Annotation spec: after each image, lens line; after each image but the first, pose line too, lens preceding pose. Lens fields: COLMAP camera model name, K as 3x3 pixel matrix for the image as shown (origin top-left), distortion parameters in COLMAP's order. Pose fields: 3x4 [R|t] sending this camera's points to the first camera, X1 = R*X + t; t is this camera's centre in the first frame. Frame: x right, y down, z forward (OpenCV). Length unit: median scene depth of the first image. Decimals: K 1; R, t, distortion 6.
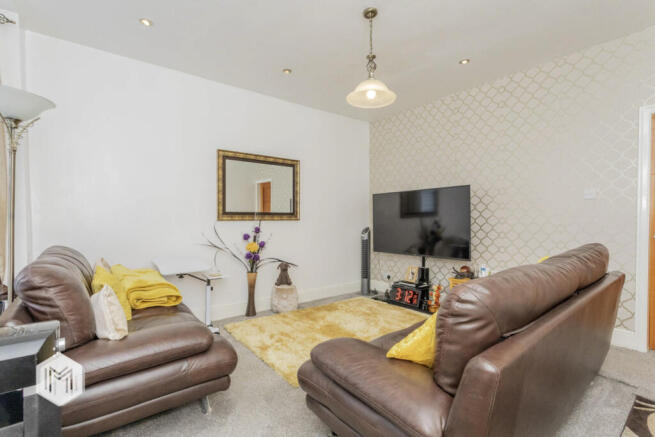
lens RADIAL K [[312.7, 0, 324.8], [0, 312.7, 221.4], [0, 0, 1]] dist [0.002518, 0.000384]
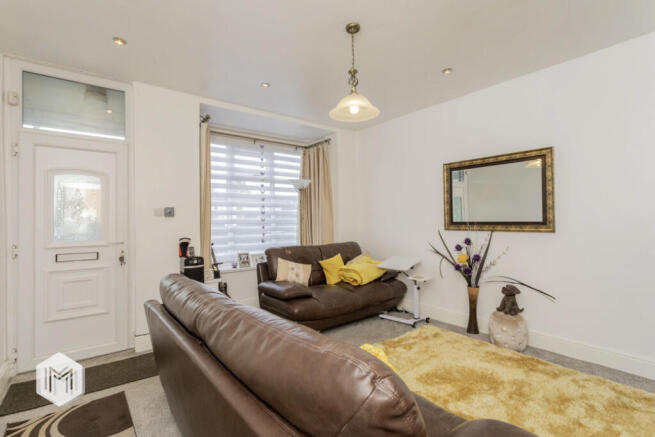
lens RADIAL K [[312.7, 0, 324.8], [0, 312.7, 221.4], [0, 0, 1]] dist [0.002518, 0.000384]
pose [[-0.007575, 0.003591, -0.999965, 0.712907], [-0.002973, 0.999989, 0.003614, -0.033680], [0.999967, 0.003000, -0.007564, 0.575405]]
